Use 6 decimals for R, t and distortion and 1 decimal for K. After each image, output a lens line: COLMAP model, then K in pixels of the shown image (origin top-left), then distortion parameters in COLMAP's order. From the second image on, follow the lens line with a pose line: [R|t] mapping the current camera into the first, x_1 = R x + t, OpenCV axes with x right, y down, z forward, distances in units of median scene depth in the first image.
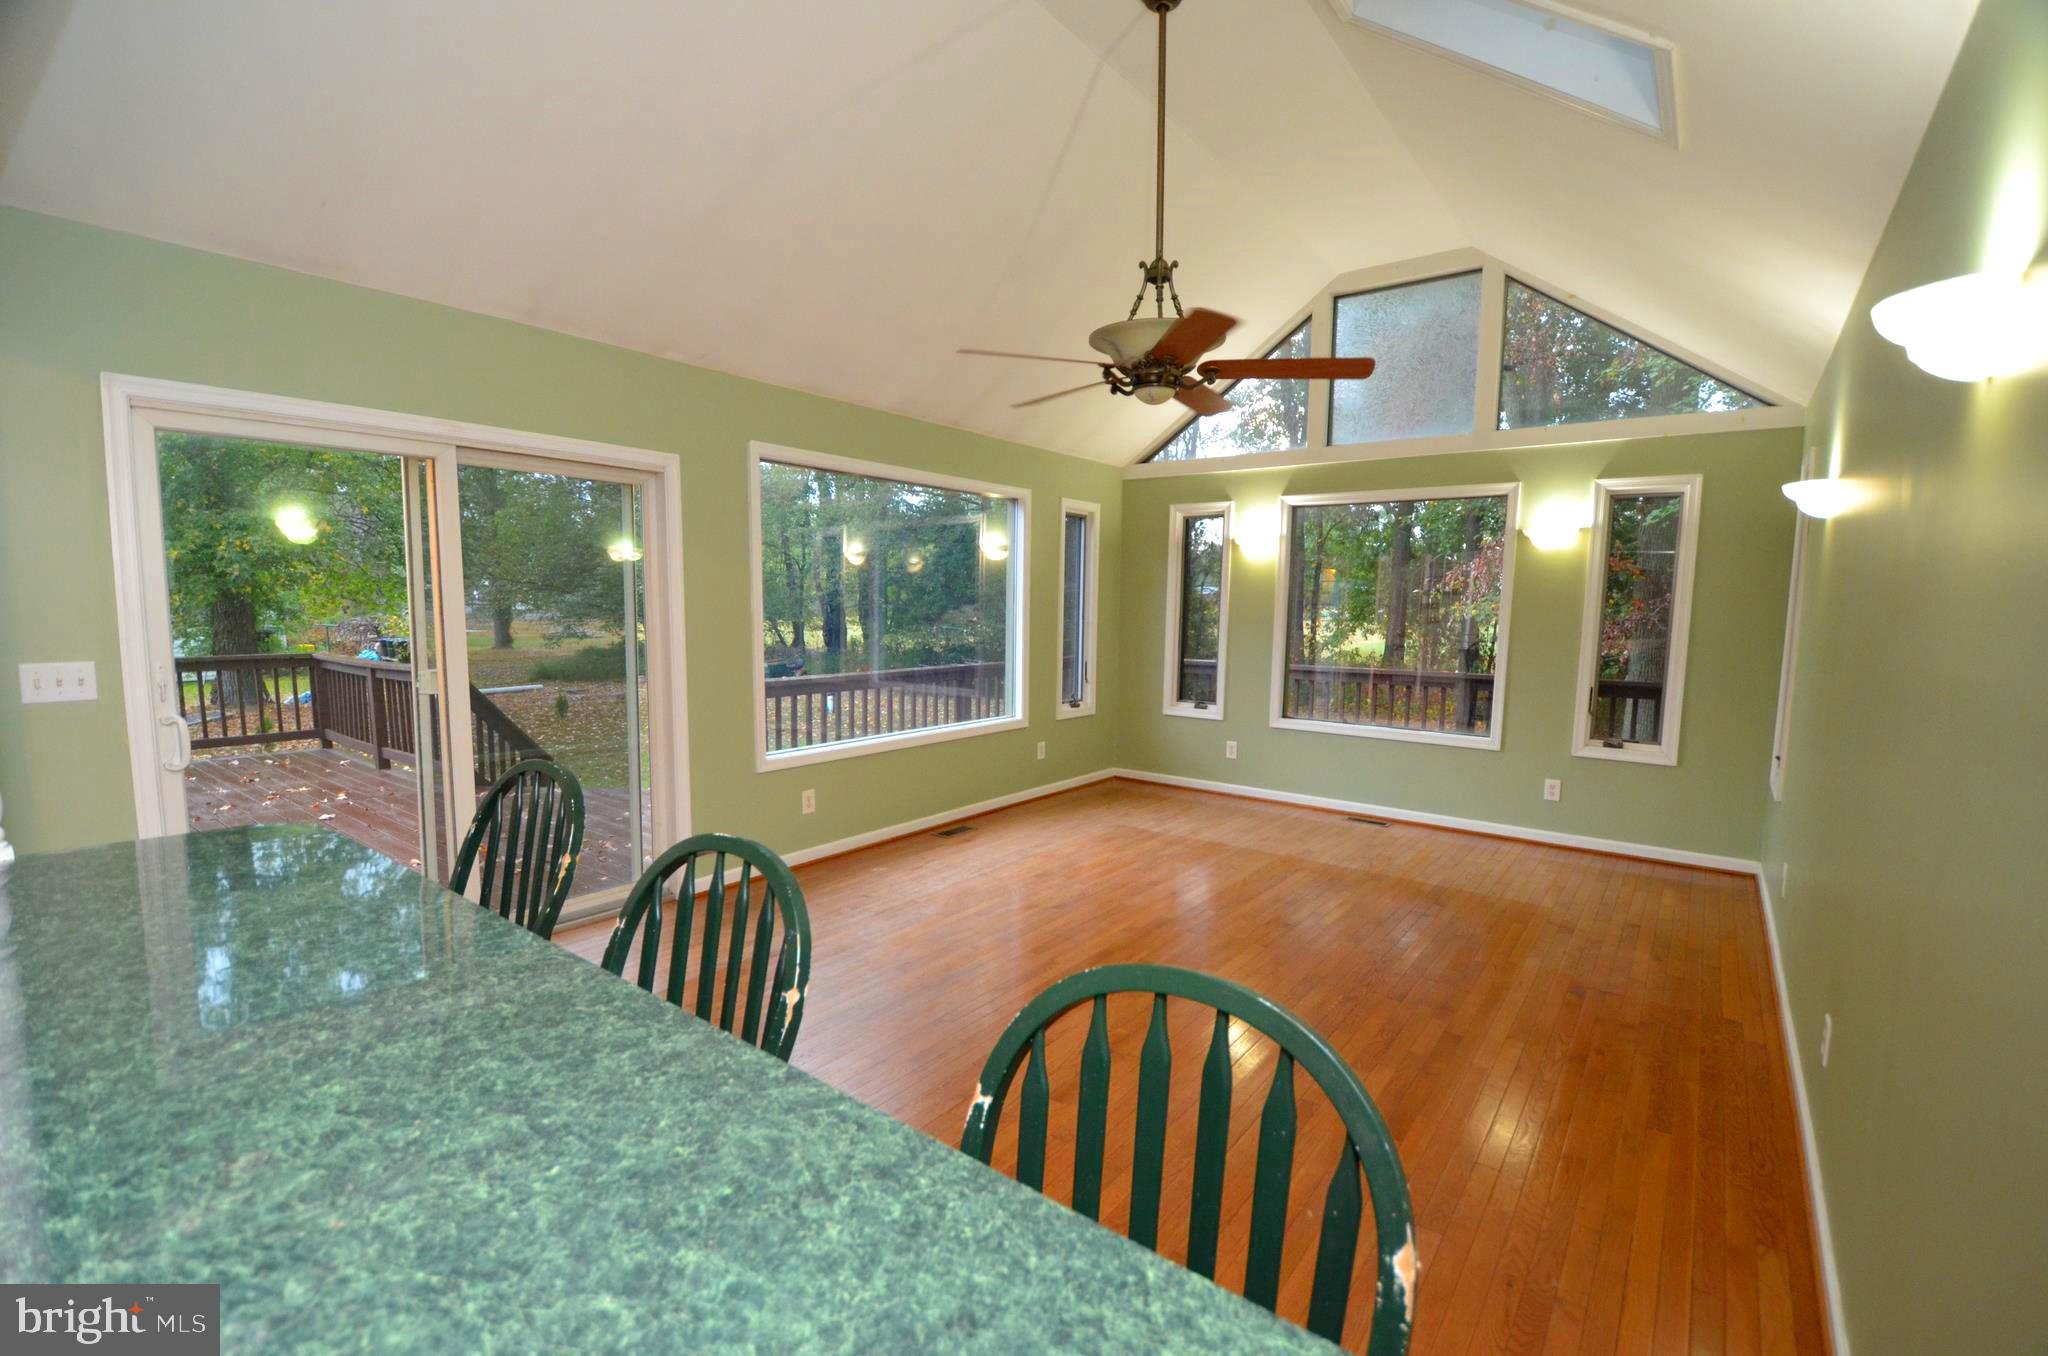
lens RADIAL K [[894.2, 0, 1002.6], [0, 894.2, 698.5], [0, 0, 1]] dist [0.002843, -0.011563]
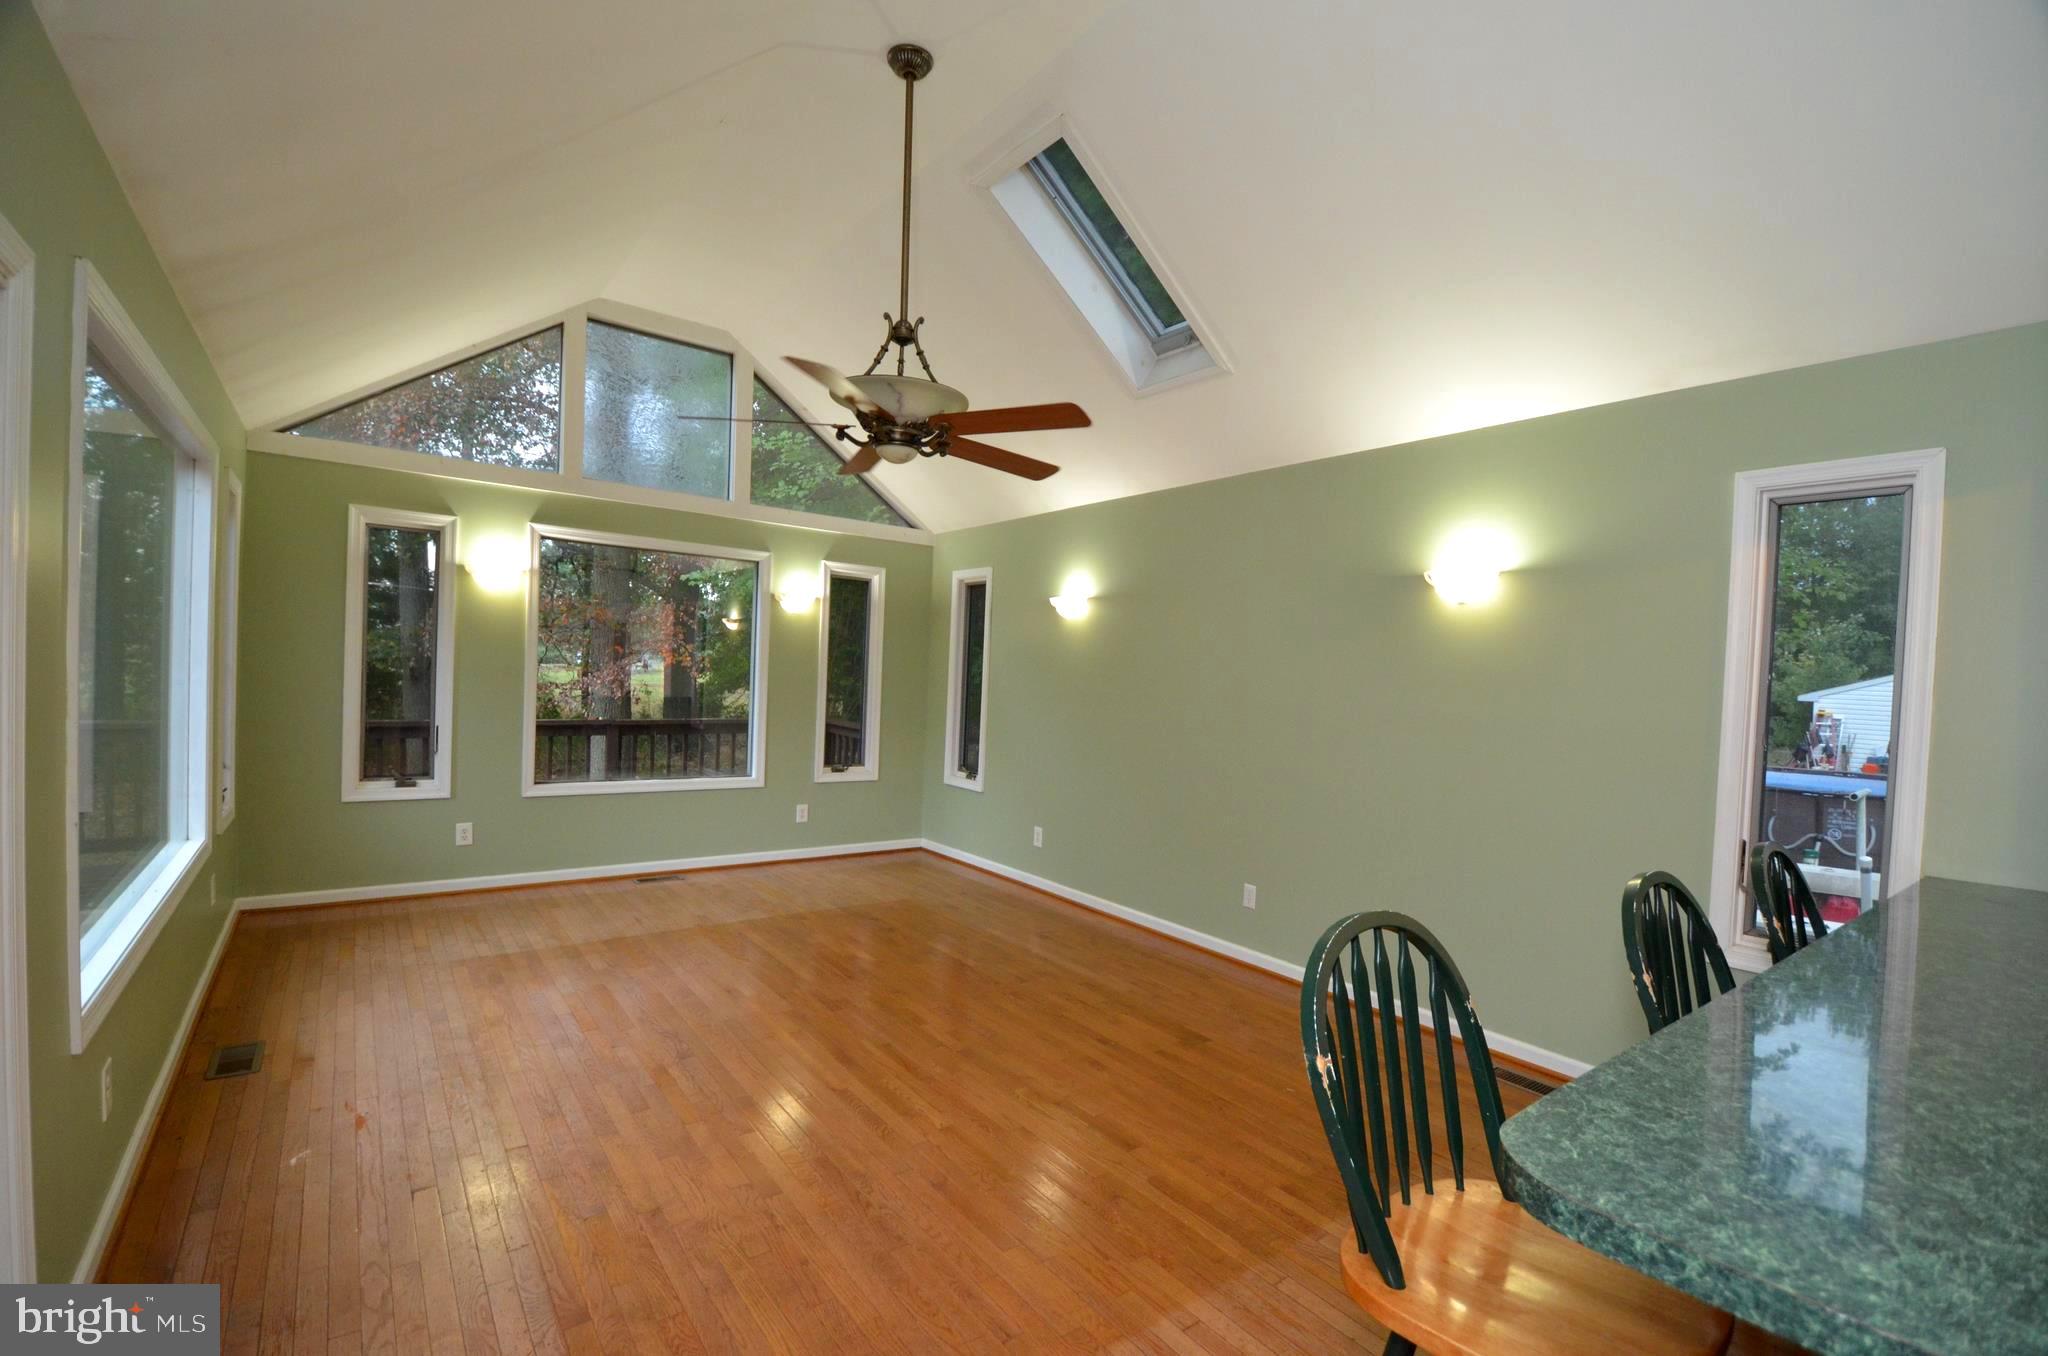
lens RADIAL K [[894.2, 0, 1024.3], [0, 894.2, 684.0], [0, 0, 1]] dist [0.002843, -0.011563]
pose [[0.257634, -0.014995, 0.966126, -0.452385], [0.061462, 0.998109, -0.000899, -0.050204], [-0.964286, 0.059611, 0.258069, 0.388423]]
